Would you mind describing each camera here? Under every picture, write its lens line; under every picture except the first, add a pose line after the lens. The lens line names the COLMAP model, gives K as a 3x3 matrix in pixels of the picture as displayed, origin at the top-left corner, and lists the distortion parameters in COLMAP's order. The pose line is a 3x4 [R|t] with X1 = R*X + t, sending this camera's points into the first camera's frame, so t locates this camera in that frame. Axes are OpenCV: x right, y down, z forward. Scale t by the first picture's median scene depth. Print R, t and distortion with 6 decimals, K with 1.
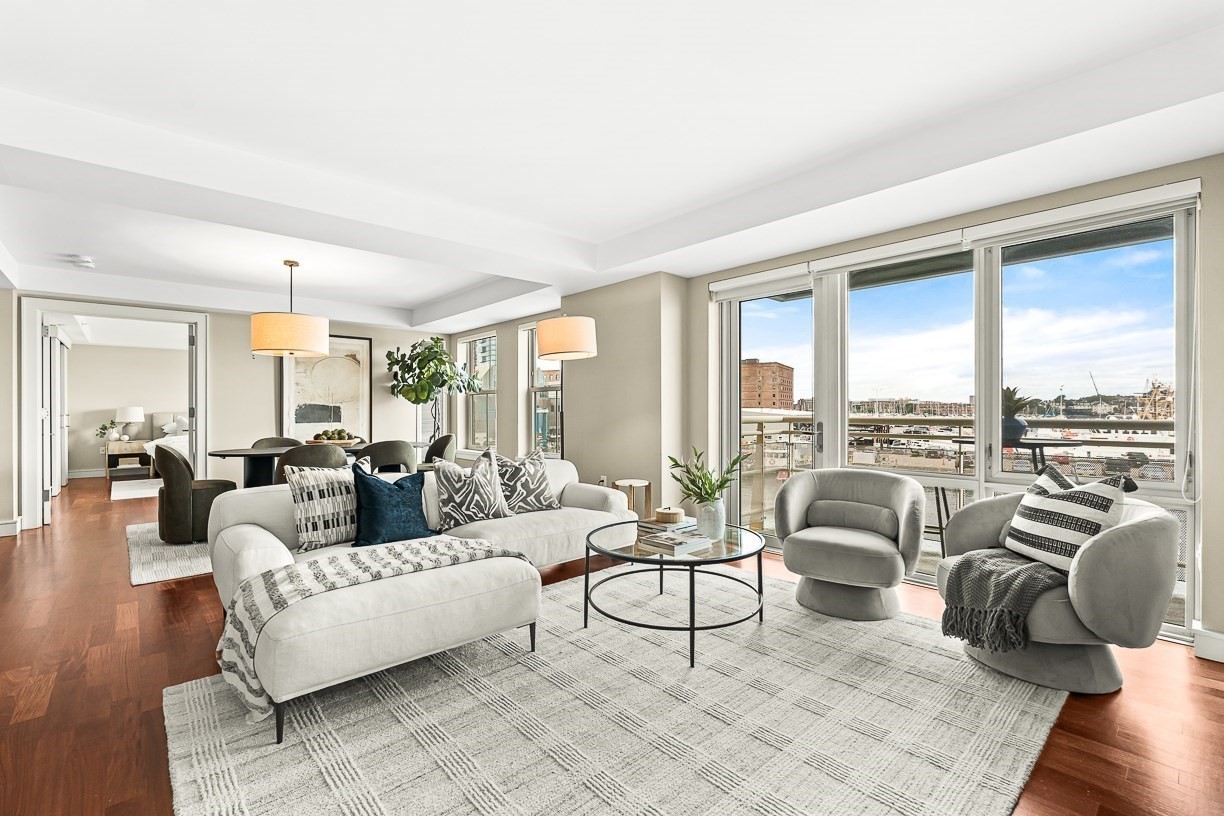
lens RADIAL K [[538.5, 0, 609.4], [0, 538.5, 408.3], [0, 0, 1]] dist [-0.000603, -0.000100]
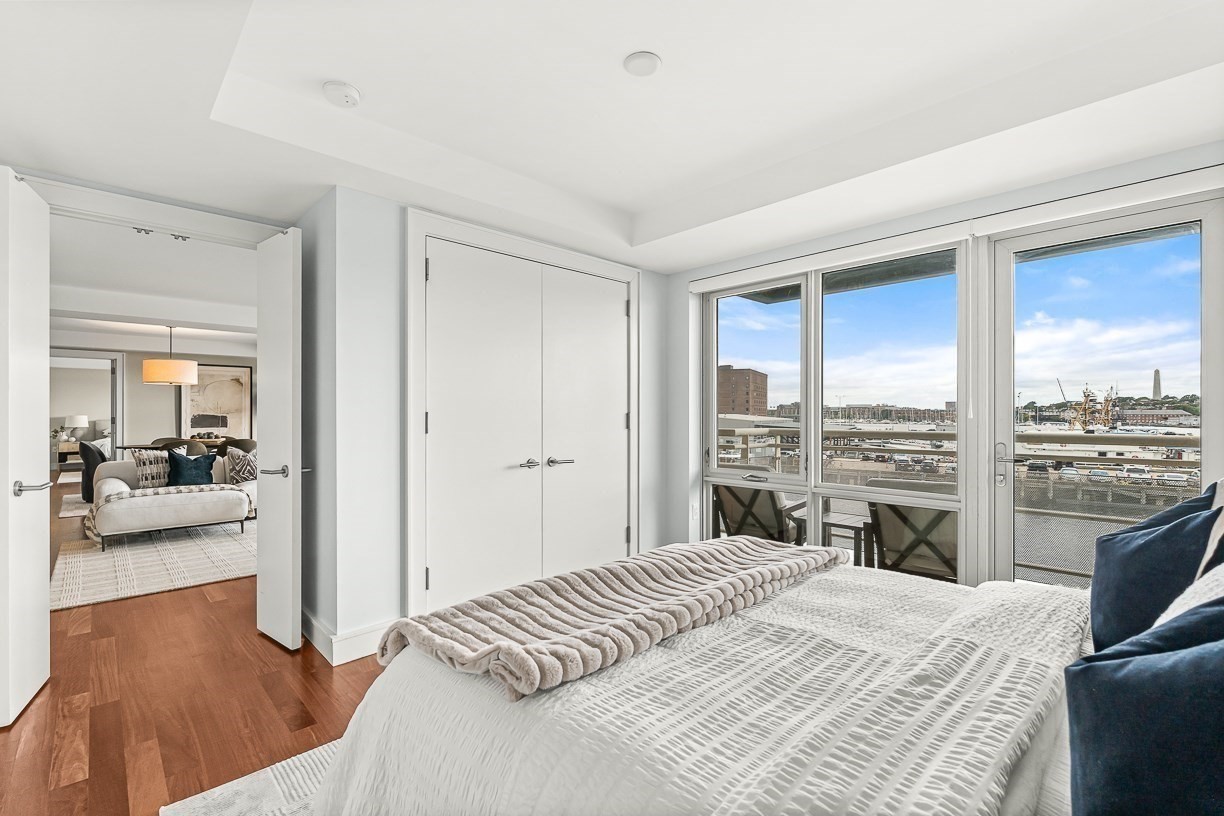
lens RADIAL K [[540.3, 0, 611.4], [0, 540.3, 413.4], [0, 0, 1]] dist [-0.001605, -0.000261]
pose [[0.999456, 0.001542, 0.032953, 0.454755], [-0.001517, 0.999999, -0.000773, -0.010805], [-0.032954, 0.000722, 0.999457, -0.436103]]
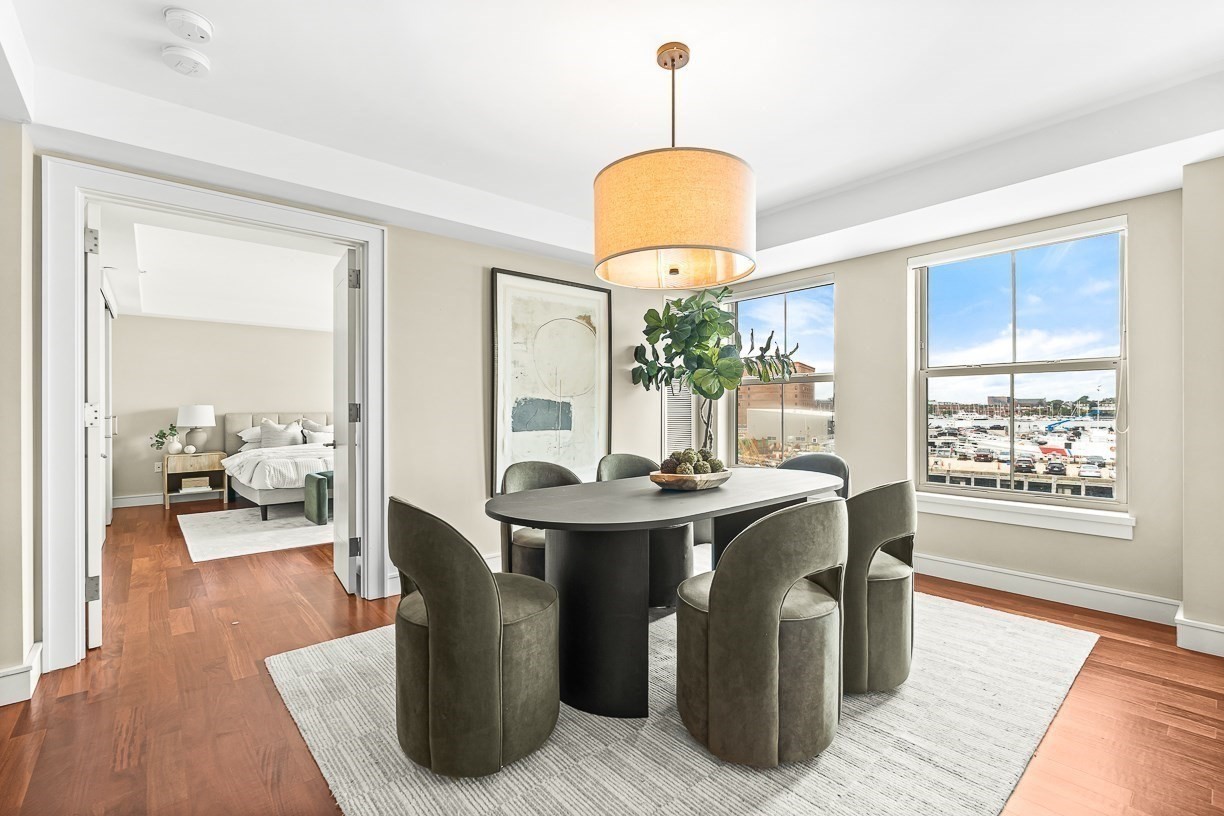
lens RADIAL K [[538.2, 0, 606.1], [0, 538.2, 409.0], [0, 0, 1]] dist [0.000623, 0.000242]
pose [[0.999634, -0.000090, -0.027036, -0.447869], [0.000065, 1.000000, -0.000923, 0.003979], [0.027036, 0.000921, 0.999634, 0.413523]]
